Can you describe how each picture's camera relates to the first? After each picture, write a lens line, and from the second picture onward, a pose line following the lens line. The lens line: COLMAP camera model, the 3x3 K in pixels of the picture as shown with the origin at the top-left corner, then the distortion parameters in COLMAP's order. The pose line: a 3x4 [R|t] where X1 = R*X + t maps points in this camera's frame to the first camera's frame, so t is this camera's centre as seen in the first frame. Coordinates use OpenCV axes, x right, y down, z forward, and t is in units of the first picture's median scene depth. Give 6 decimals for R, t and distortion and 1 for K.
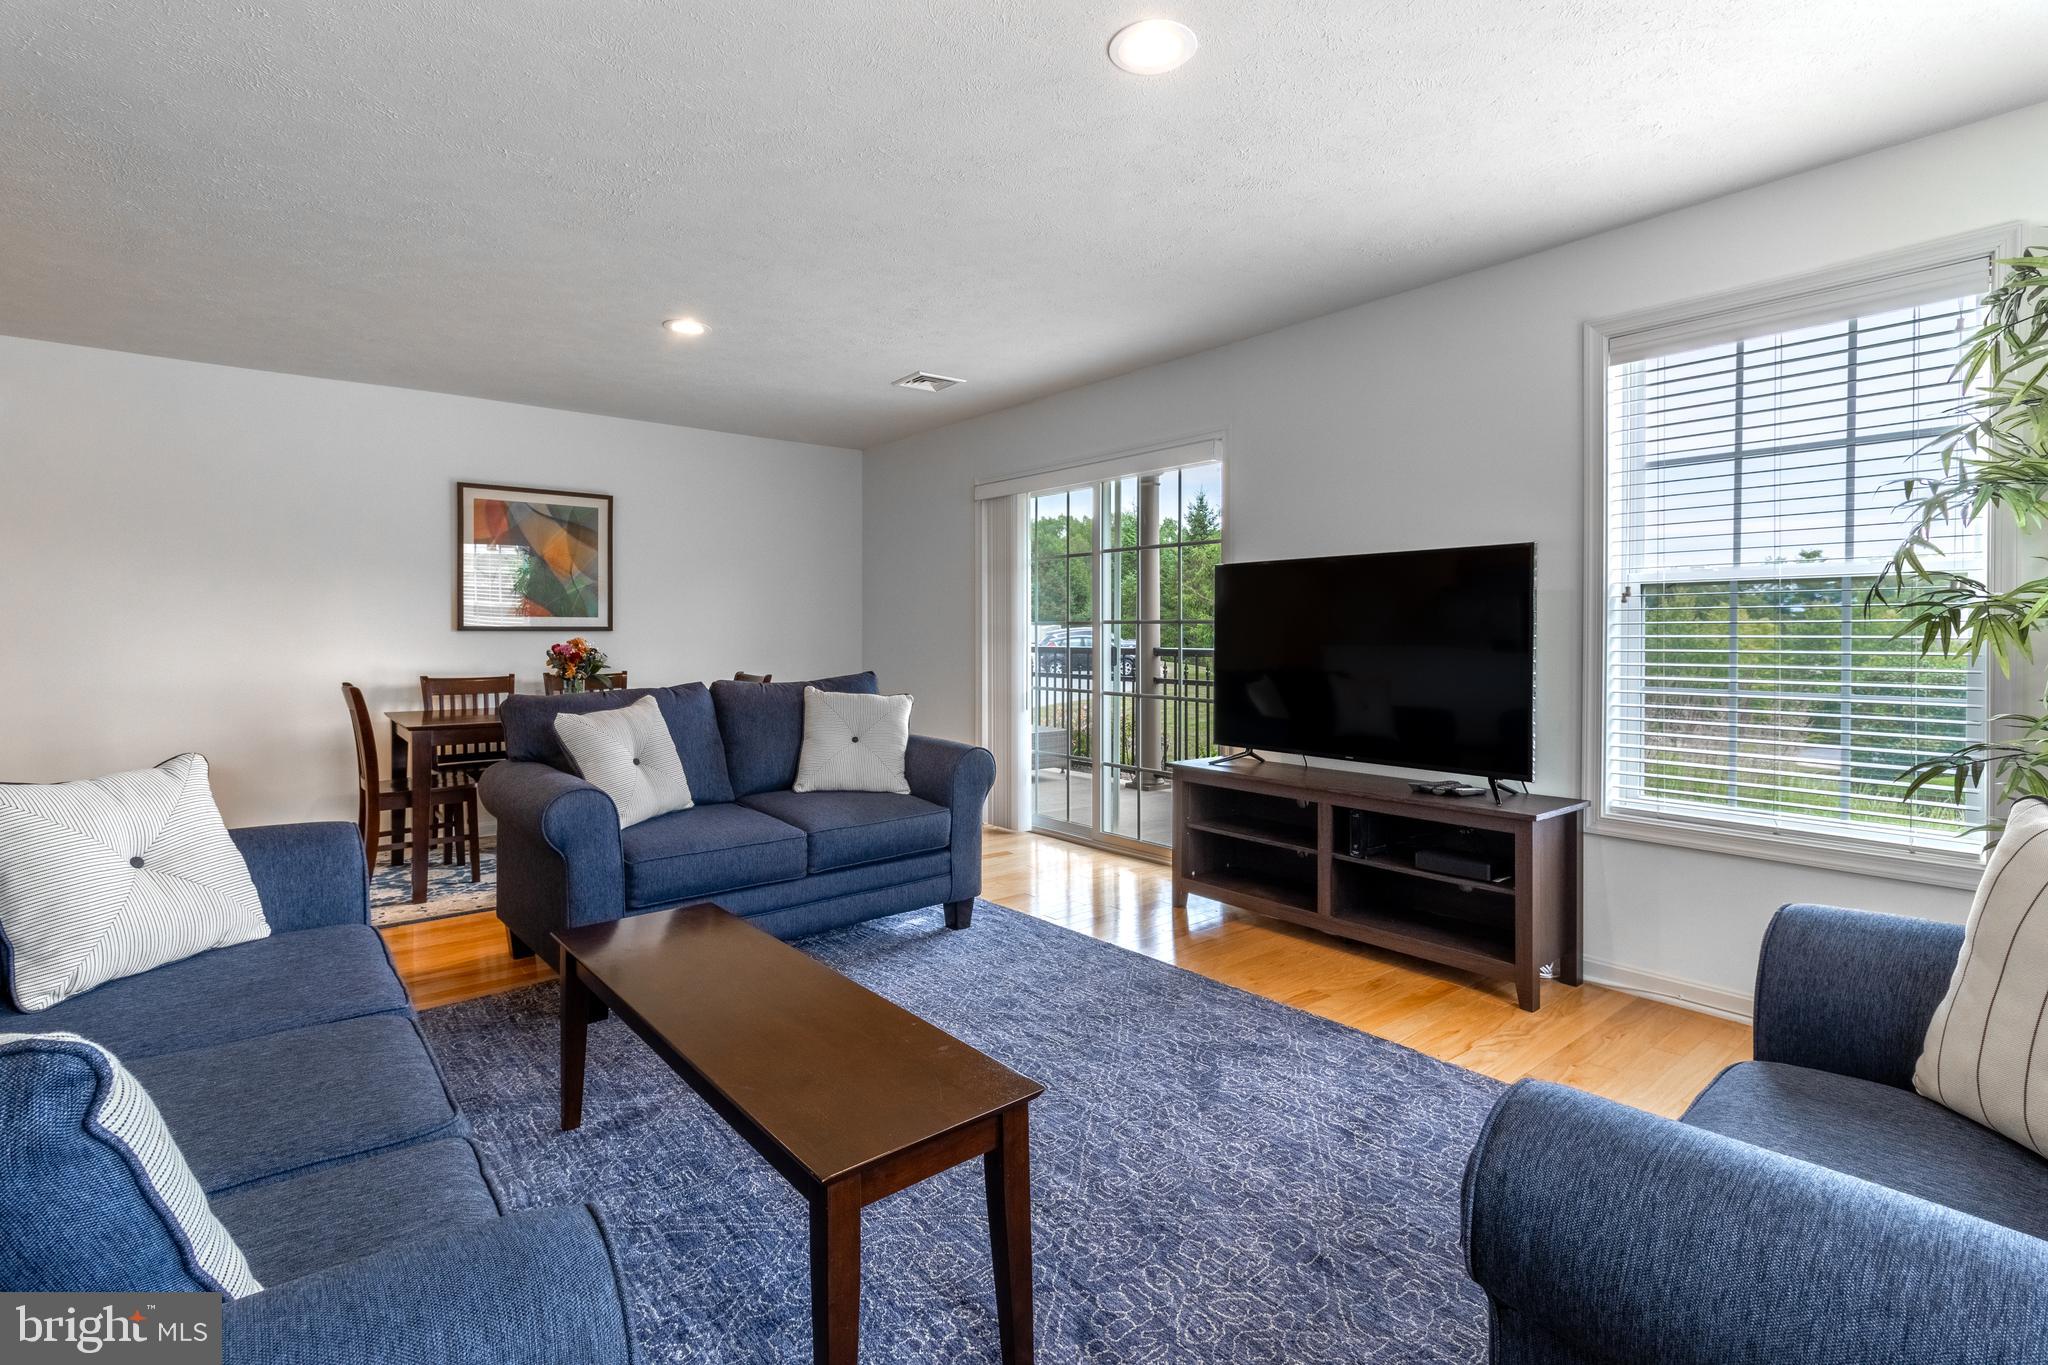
lens RADIAL K [[956.6, 0, 1035.4], [0, 956.6, 646.9], [0, 0, 1]] dist [0.001447, 0.000538]
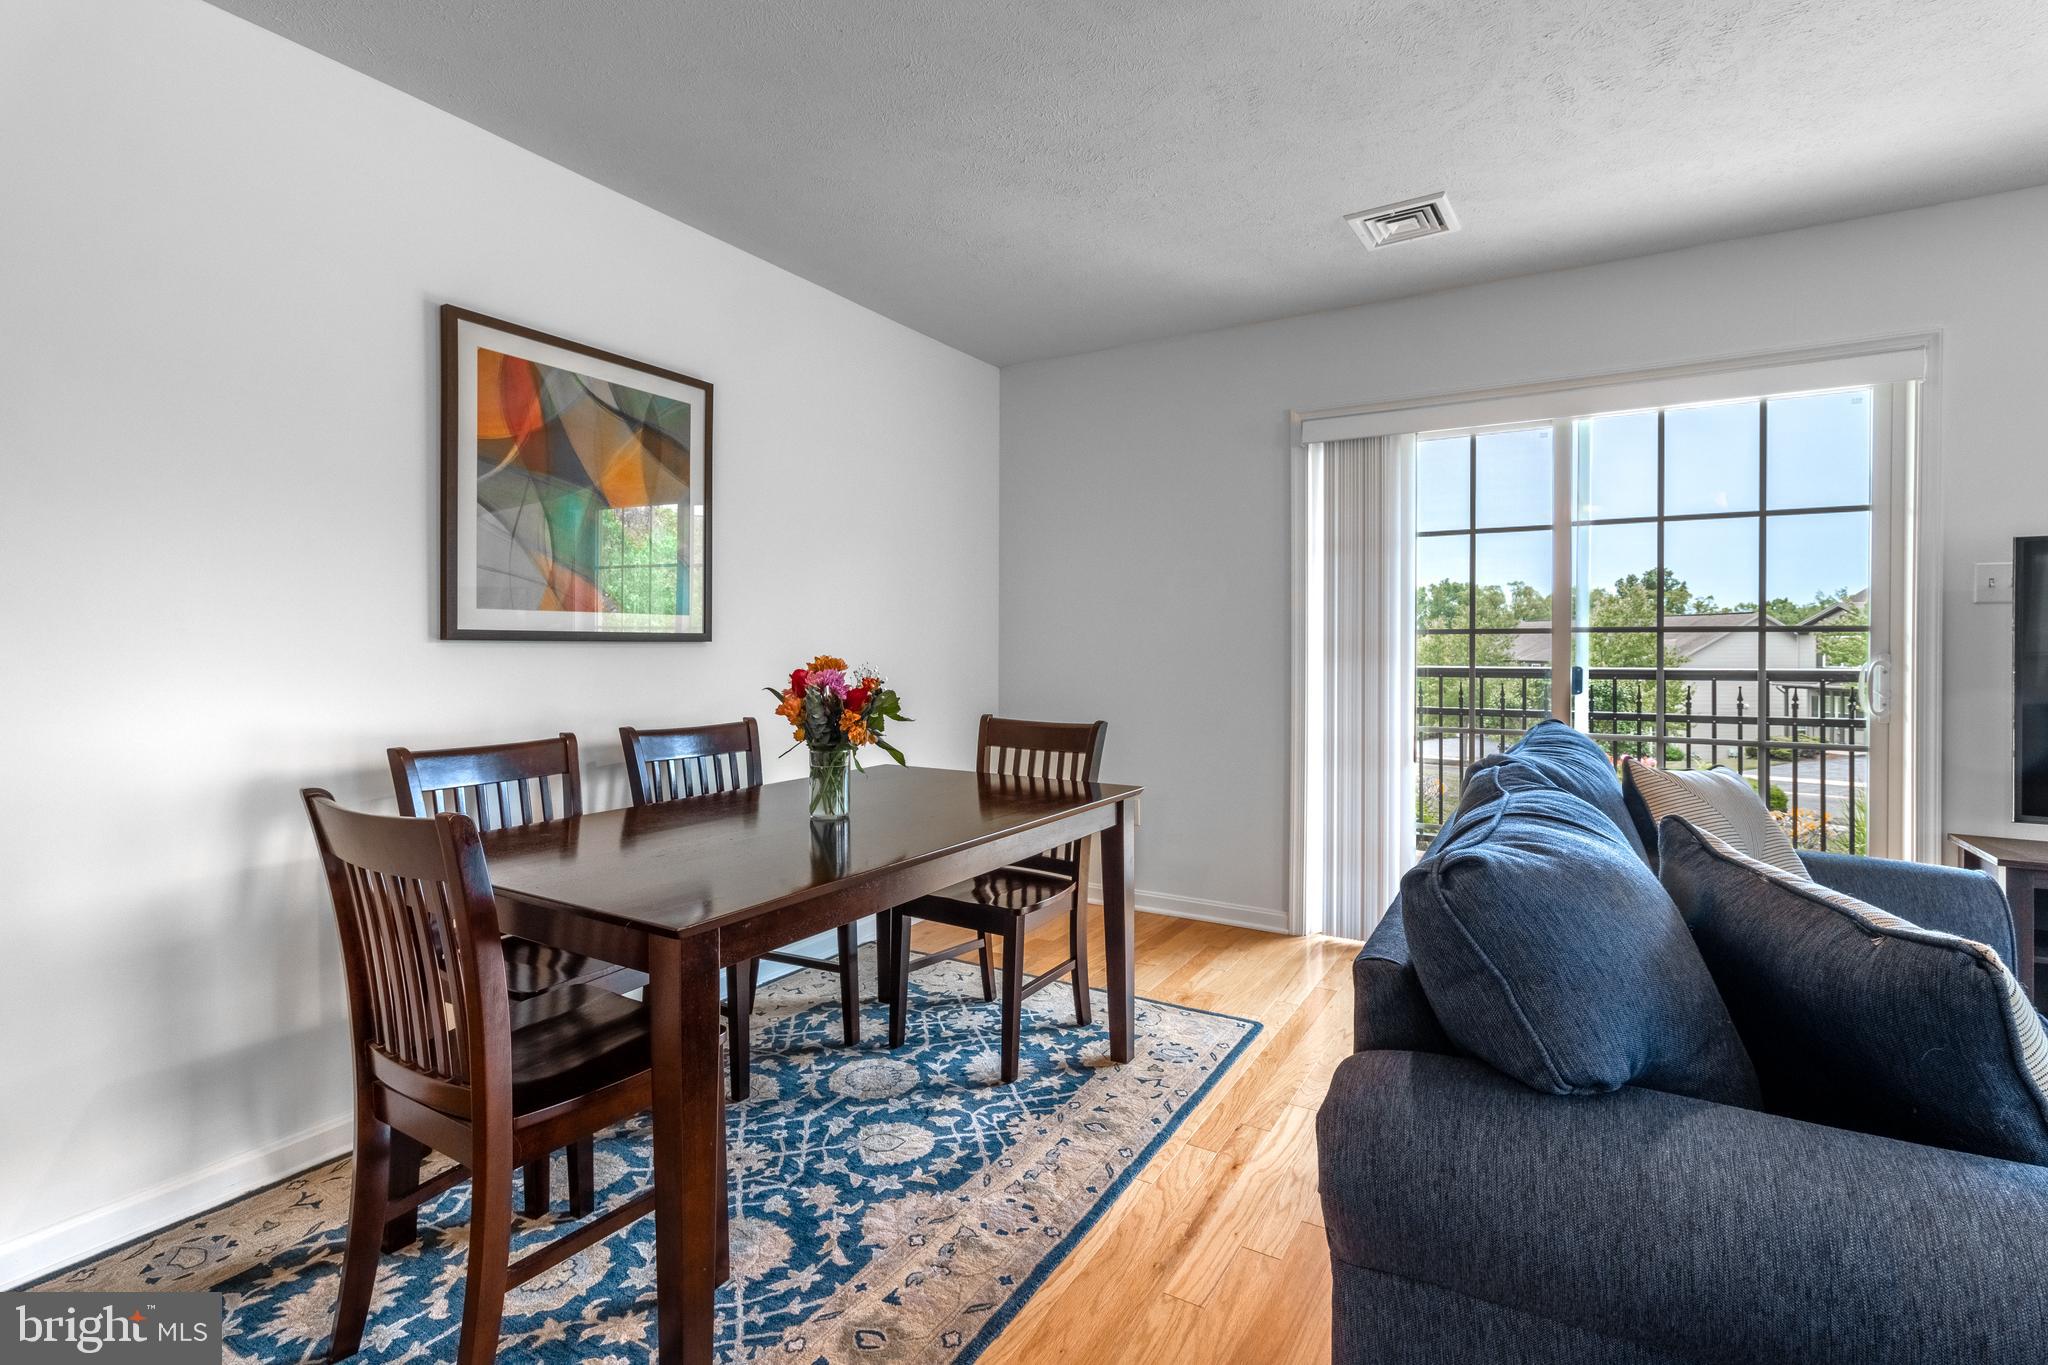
lens RADIAL K [[956.6, 0, 1035.4], [0, 956.6, 646.9], [0, 0, 1]] dist [0.001447, 0.000538]
pose [[0.943415, 0.001296, 0.331611, -0.464460], [0.002542, 0.999935, -0.011141, -0.007363], [-0.331604, 0.011354, 0.943350, 0.462536]]
